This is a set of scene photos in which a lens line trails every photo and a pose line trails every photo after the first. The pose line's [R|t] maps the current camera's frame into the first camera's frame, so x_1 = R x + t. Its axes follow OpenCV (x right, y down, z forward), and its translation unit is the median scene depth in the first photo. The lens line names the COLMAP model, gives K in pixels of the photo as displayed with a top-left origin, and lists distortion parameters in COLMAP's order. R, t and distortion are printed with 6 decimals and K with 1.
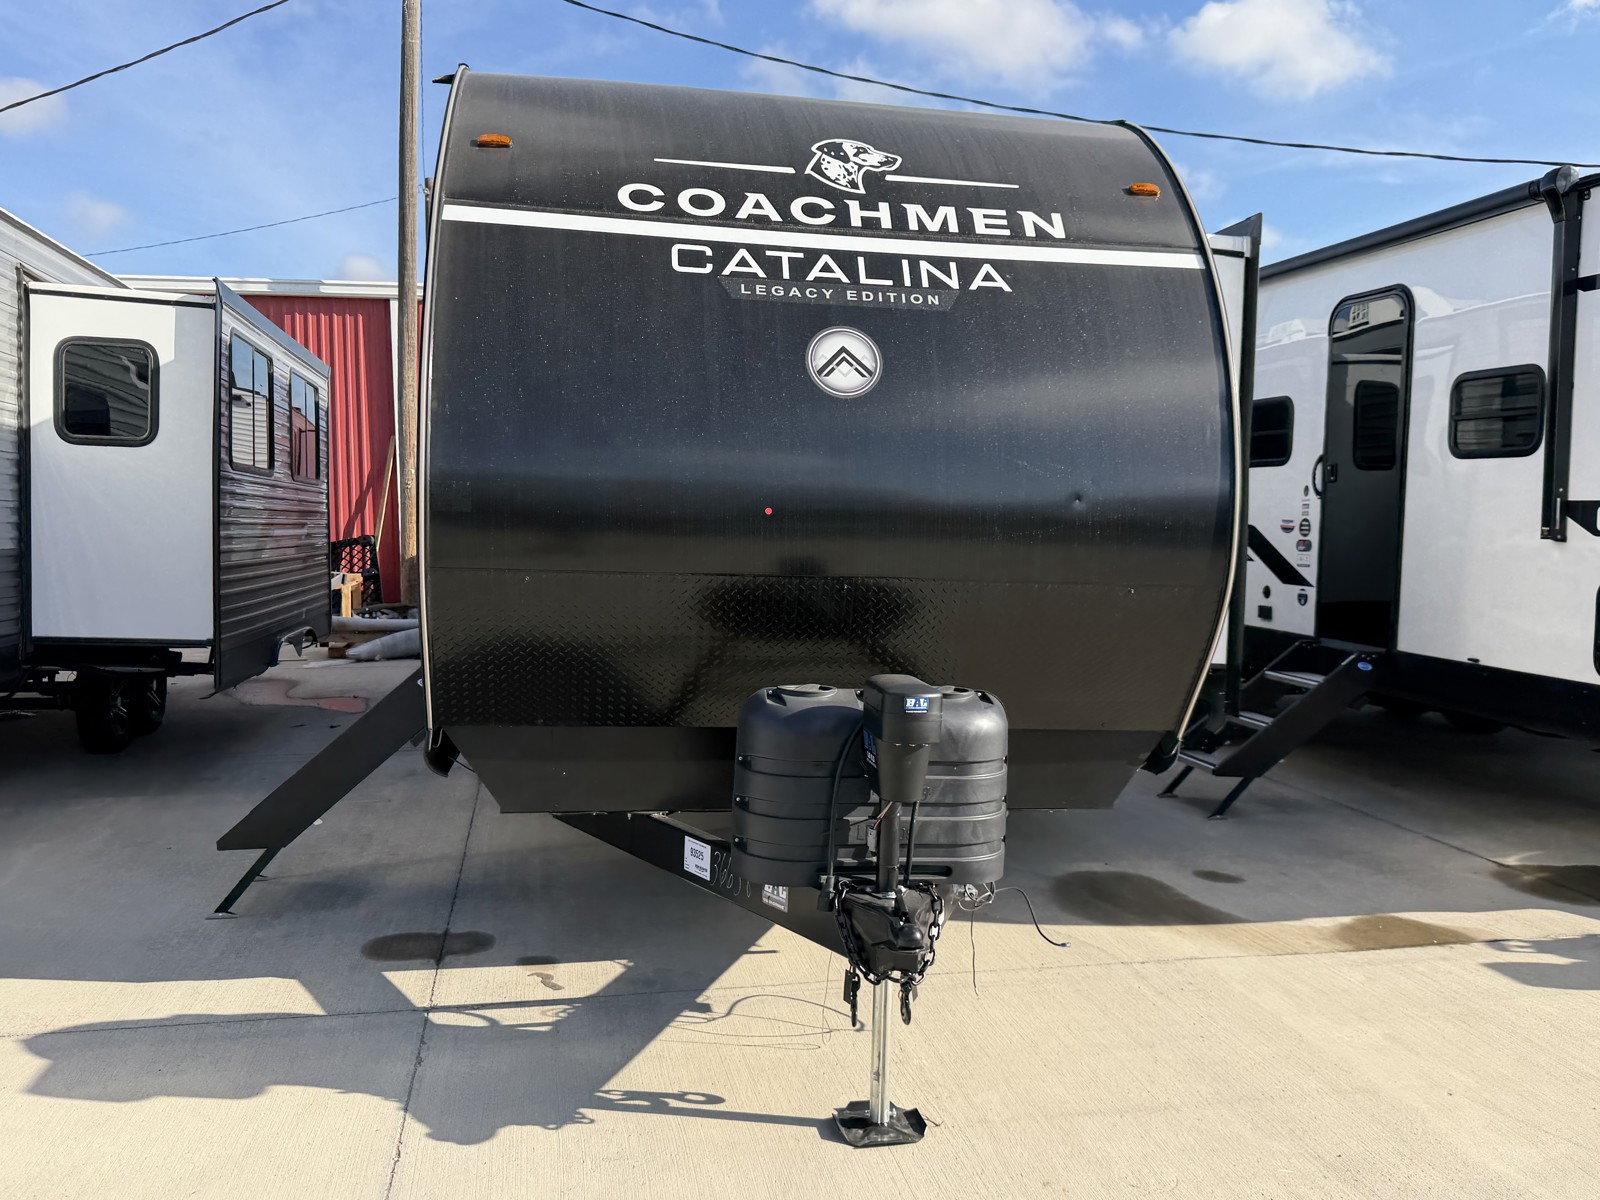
lens RADIAL K [[1327.5, 0, 795.7], [0, 1327.5, 623.2], [0, 0, 1]] dist [0.091275, -0.151782]
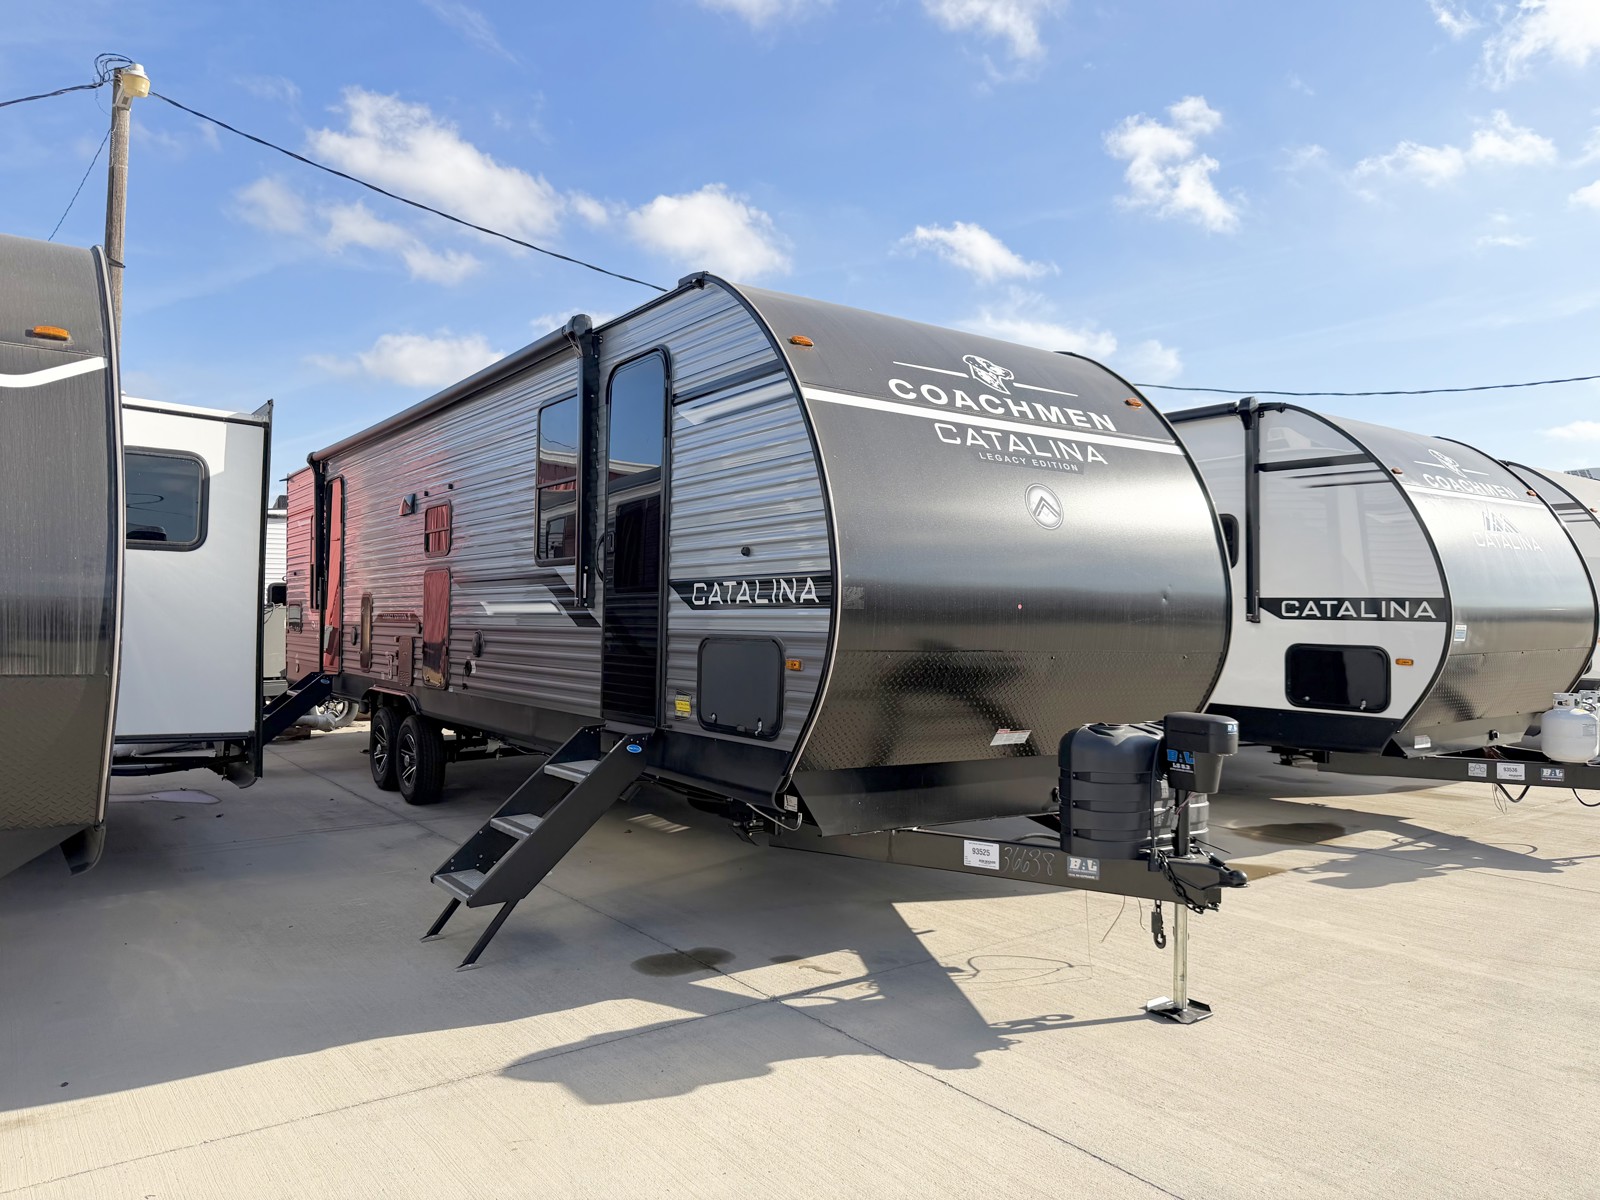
lens RADIAL K [[1133.9, 0, 802.9], [0, 1133.9, 590.3], [0, 0, 1]] dist [0.057366, -0.086196]
pose [[0.905064, -0.001641, 0.425273, -0.714323], [0.042105, 0.995425, -0.085767, -0.005070], [-0.423186, 0.095531, 0.900992, -0.023681]]
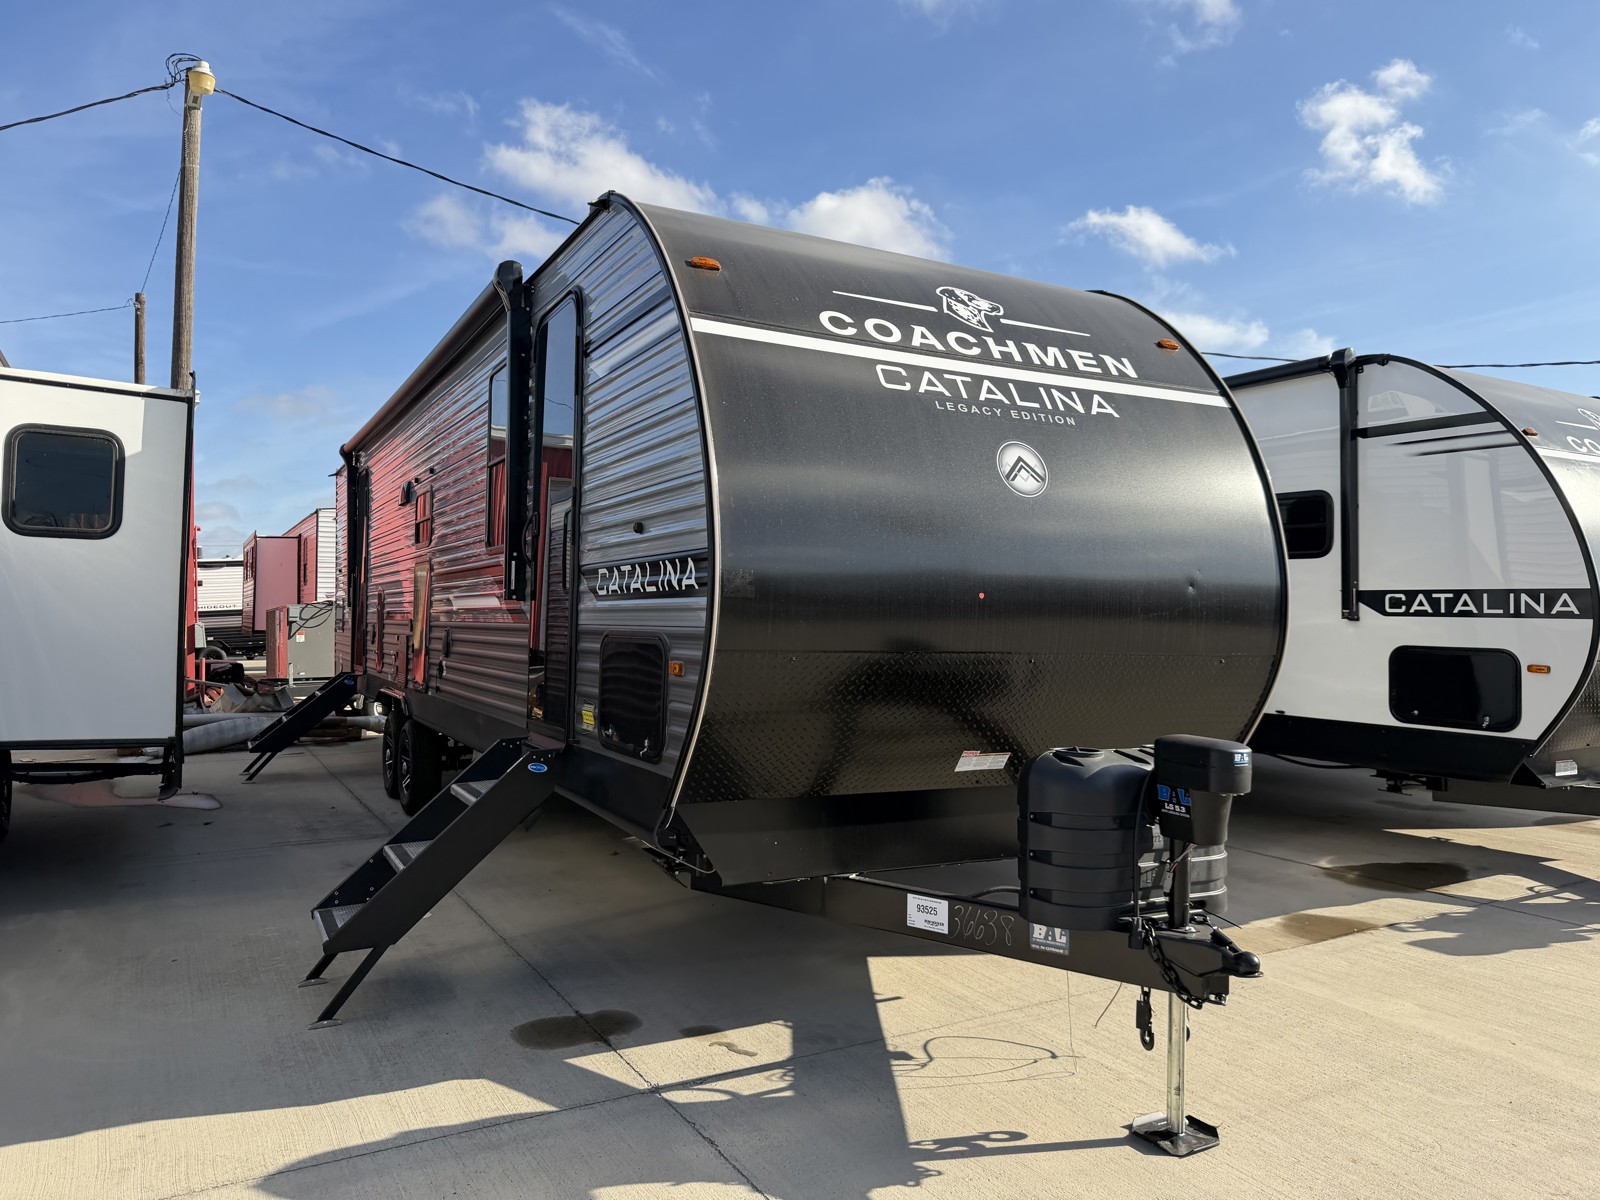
lens RADIAL K [[1133.9, 0, 798.9], [0, 1133.9, 592.8], [0, 0, 1]] dist [0.057366, -0.086196]
pose [[0.950111, -0.003065, 0.311897, -0.441236], [0.032822, 0.995383, -0.090202, -0.003835], [-0.310181, 0.095939, 0.945824, 0.117863]]
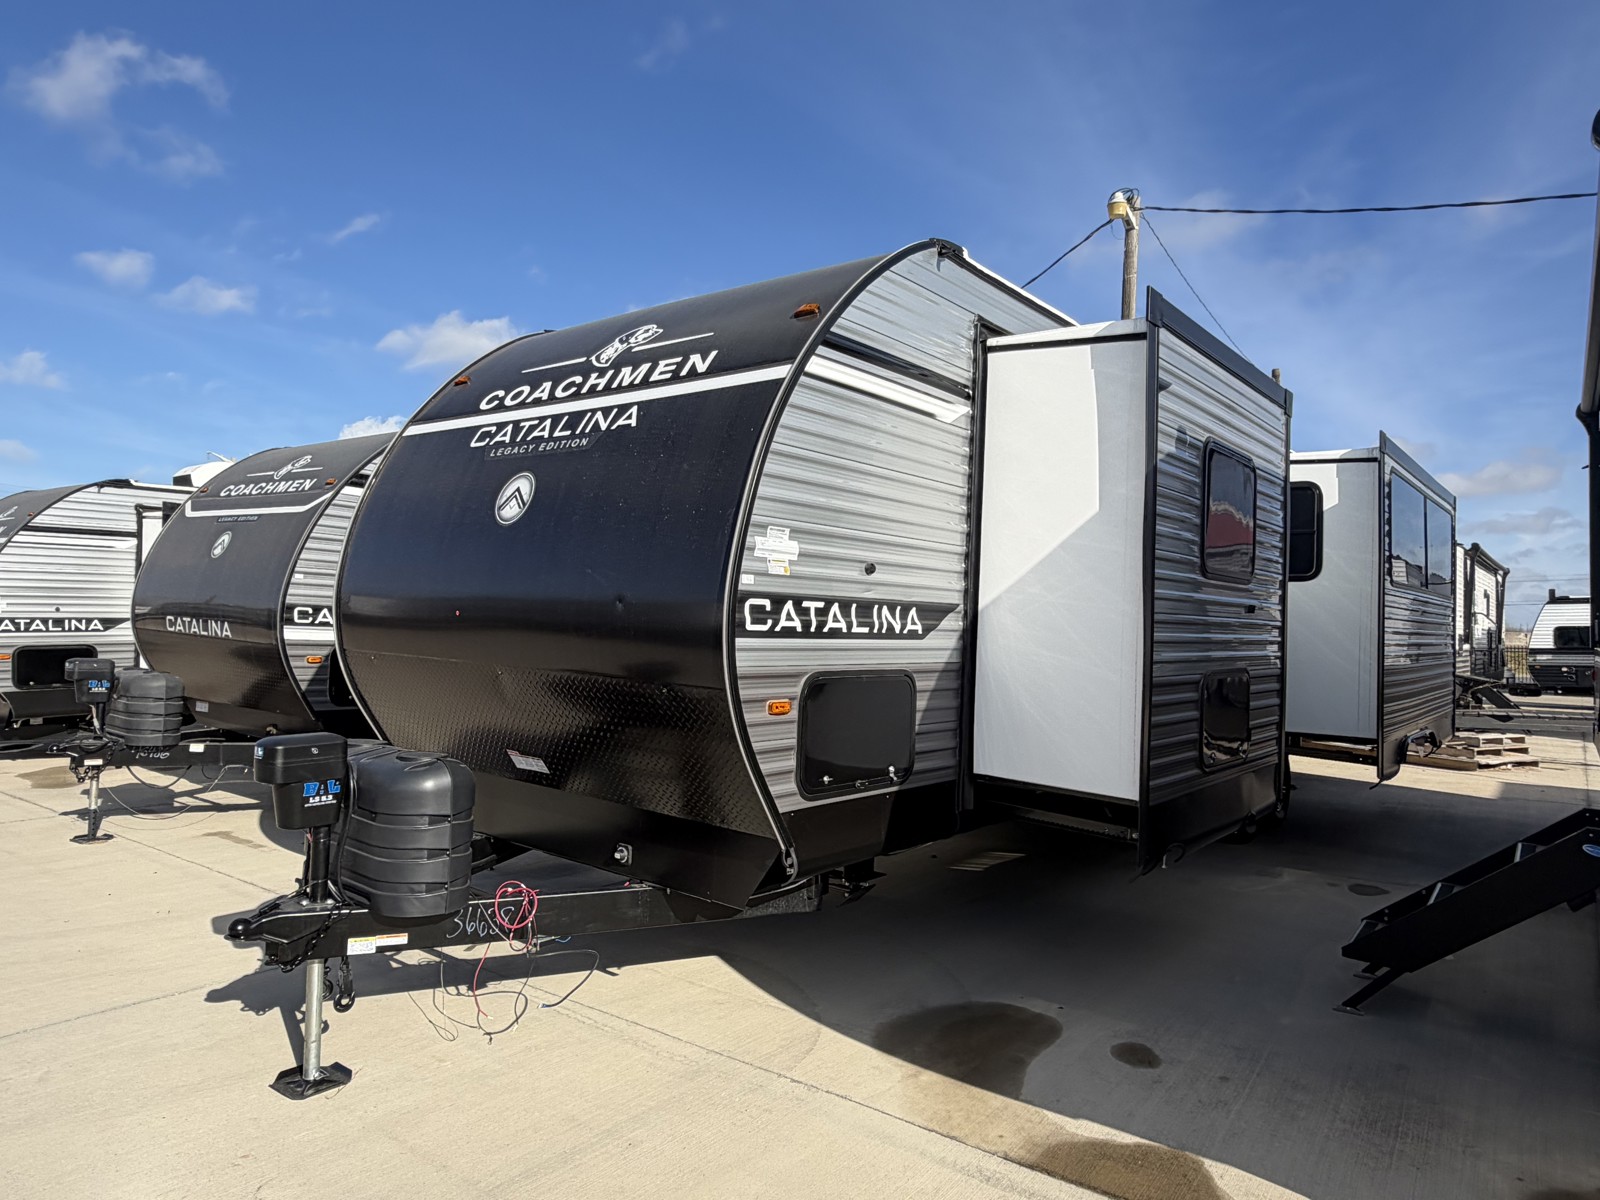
lens RADIAL K [[1003.4, 0, 791.4], [0, 1003.4, 613.2], [0, 0, 1]] dist [-0.004097, -0.000198]
pose [[0.660999, -0.005490, -0.750367, 0.897870], [-0.078771, 0.993941, -0.076662, -0.030311], [0.746241, 0.109781, 0.656561, 0.545224]]
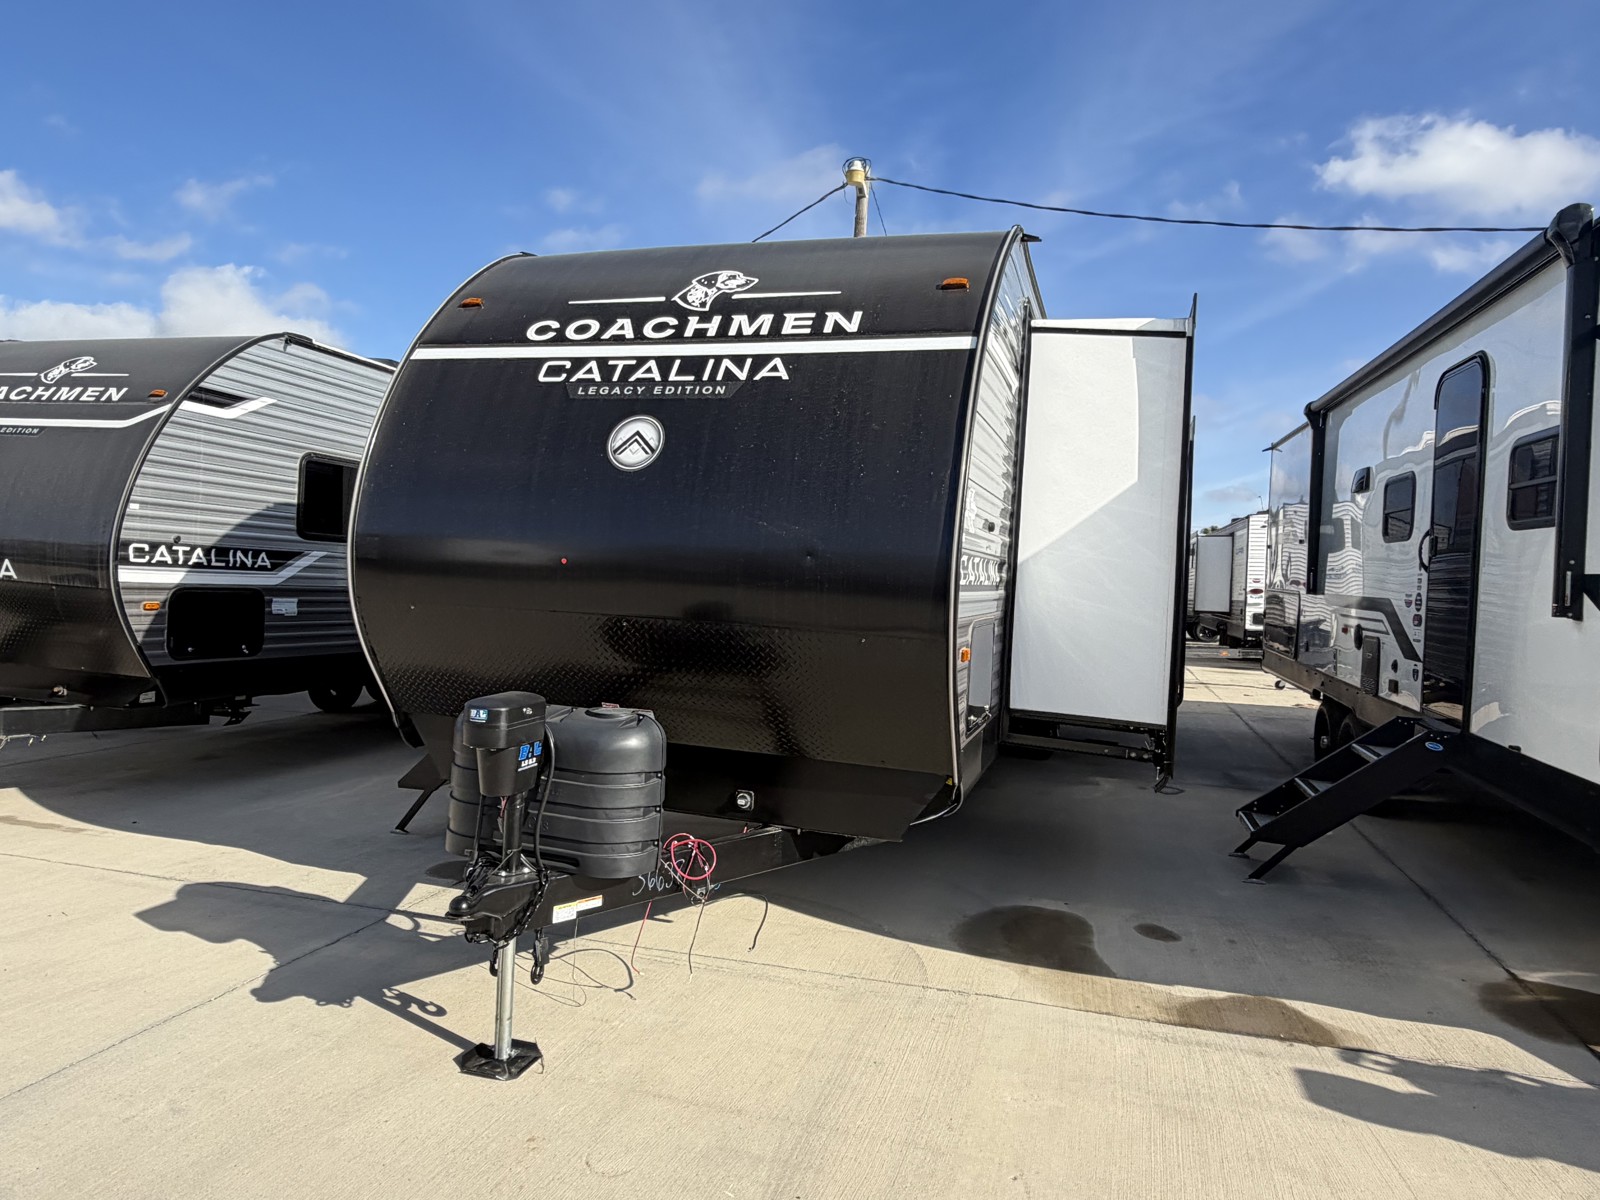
lens RADIAL K [[1003.4, 0, 786.6], [0, 1003.4, 605.9], [0, 0, 1]] dist [-0.004097, -0.000198]
pose [[0.884204, 0.032900, -0.465941, 0.572795], [-0.062608, 0.996863, -0.048422, -0.007463], [0.462887, 0.071987, 0.883490, 0.236701]]
